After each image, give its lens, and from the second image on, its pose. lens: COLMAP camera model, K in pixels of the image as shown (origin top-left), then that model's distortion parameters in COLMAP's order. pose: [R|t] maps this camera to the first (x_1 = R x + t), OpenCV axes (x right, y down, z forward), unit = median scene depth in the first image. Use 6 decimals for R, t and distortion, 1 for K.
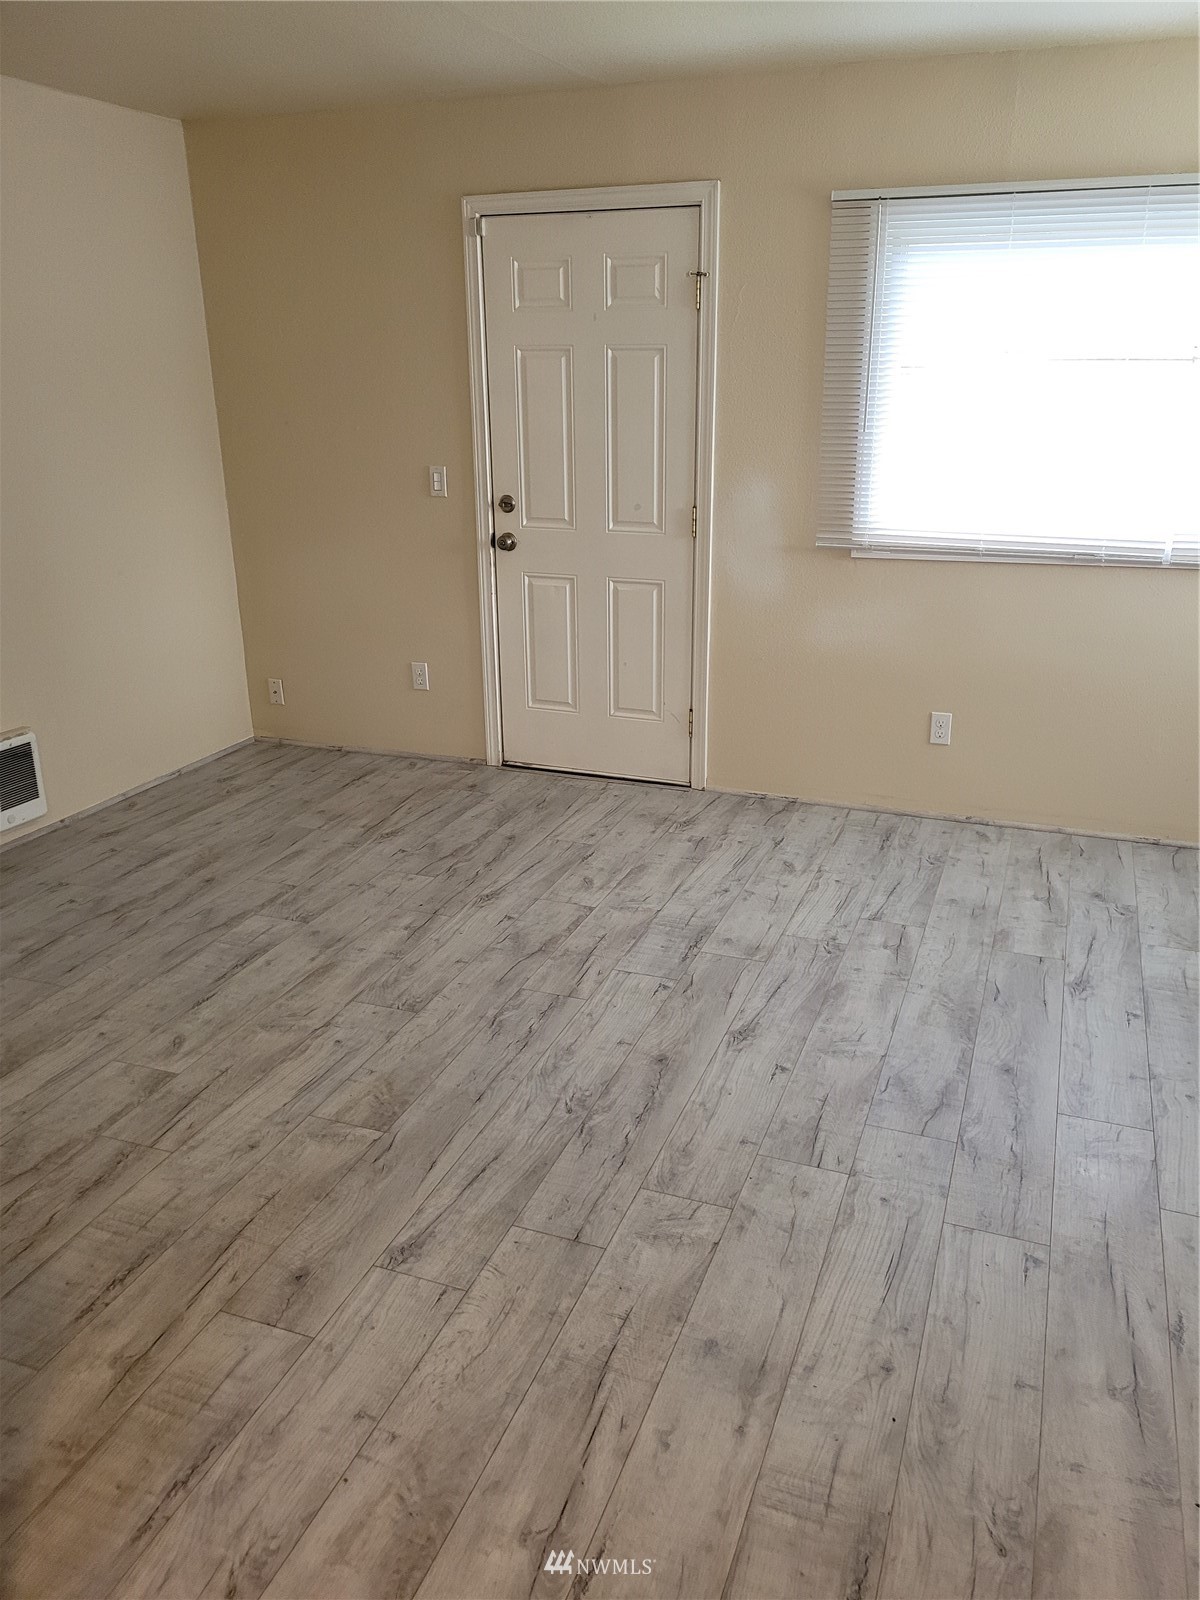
lens RADIAL K [[1203.8, 0, 607.9], [0, 1203.8, 798.6], [0, 0, 1]] dist [0.058895, -0.047717]
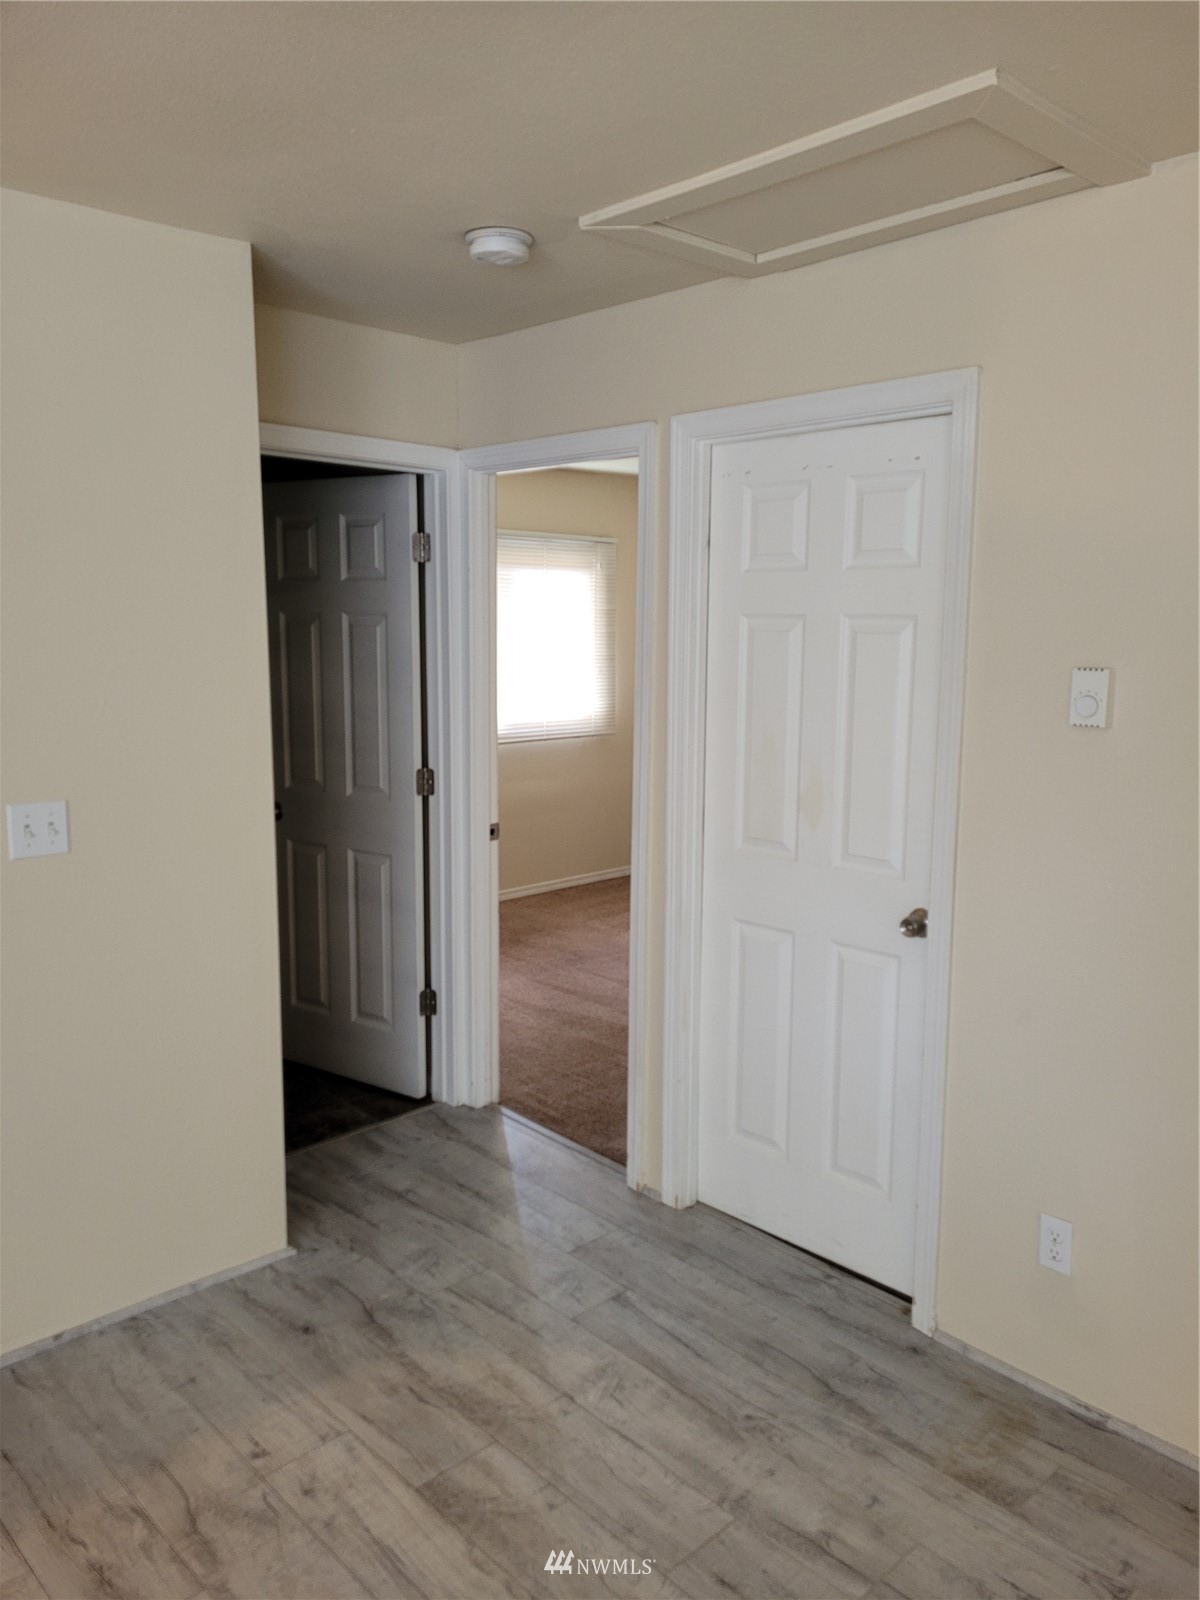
lens RADIAL K [[1203.8, 0, 606.3], [0, 1203.8, 802.1], [0, 0, 1]] dist [0.058895, -0.047717]
pose [[-0.417472, 0.137711, -0.898194, 0.080524], [-0.317124, 0.904222, 0.286032, -0.390699], [0.851557, 0.404249, -0.333816, 1.064020]]
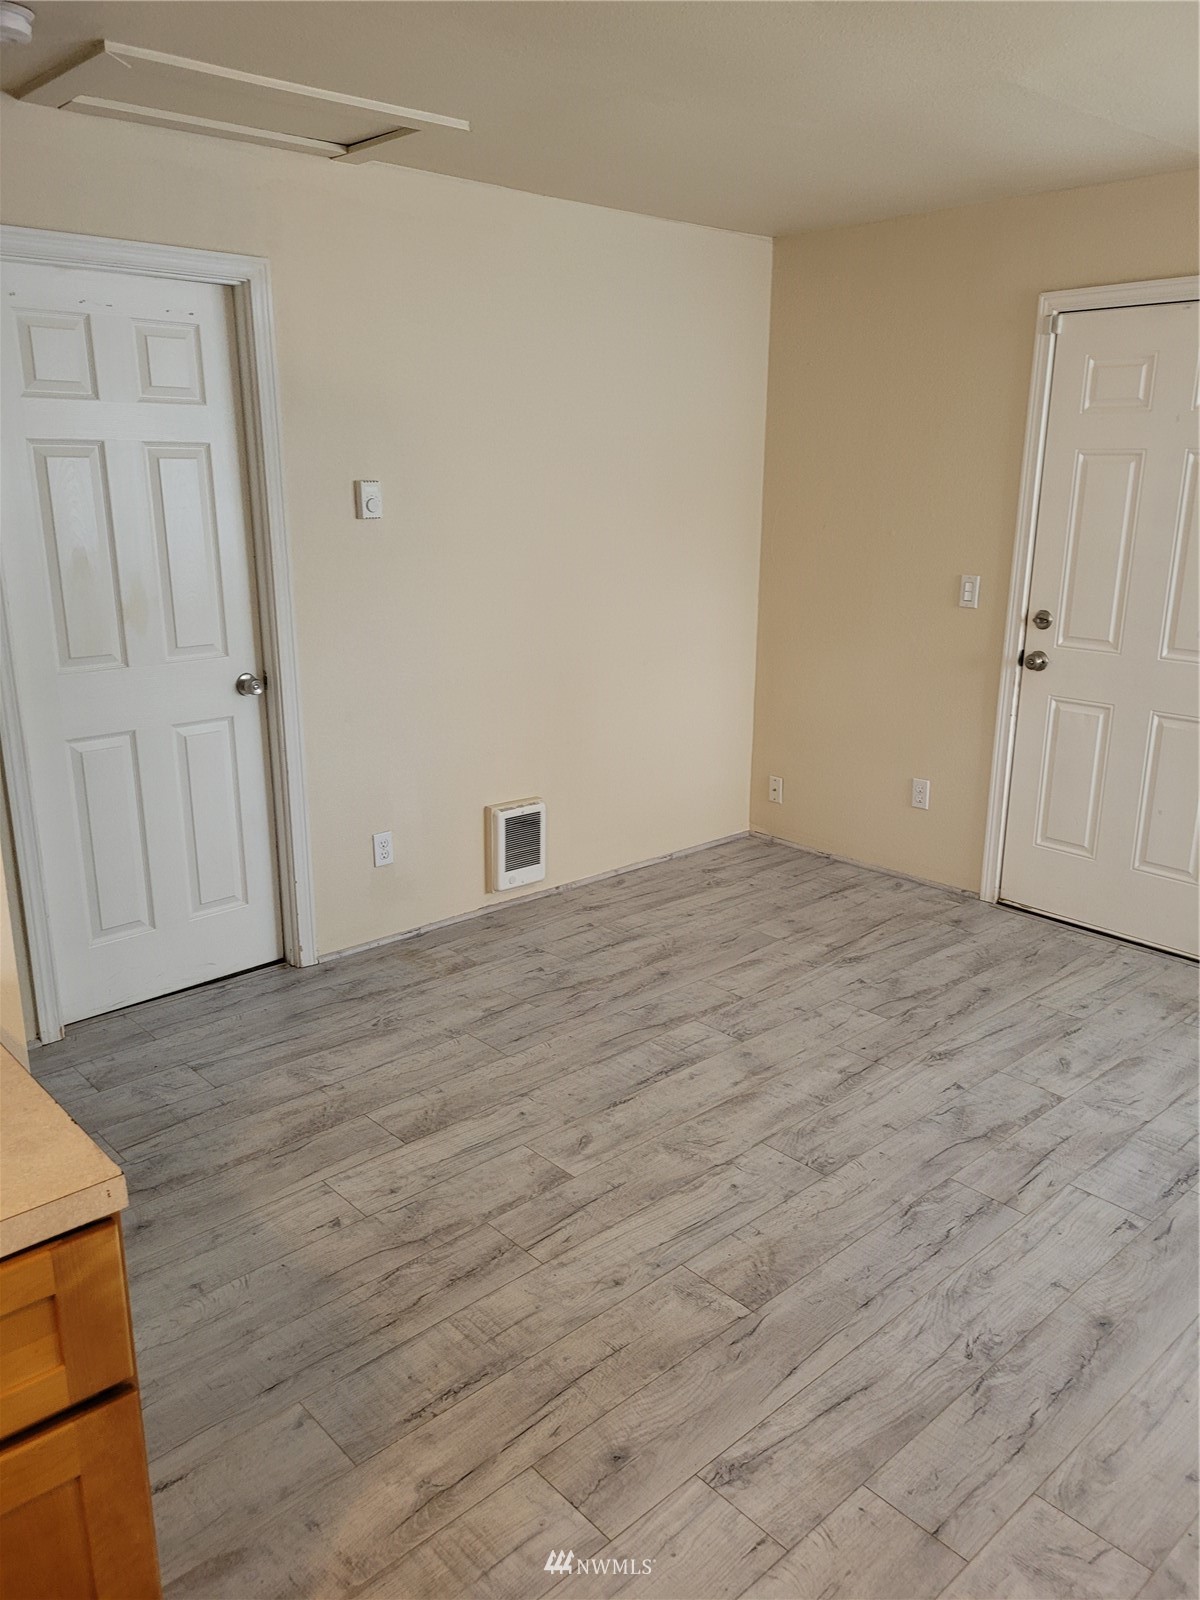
lens RADIAL K [[1203.8, 0, 607.6], [0, 1203.8, 804.1], [0, 0, 1]] dist [0.058895, -0.047717]
pose [[0.895305, 0.131245, -0.425680, 0.042612], [-0.159809, 0.986632, -0.031919, -0.039213], [0.415800, 0.096605, 0.904311, 0.083800]]
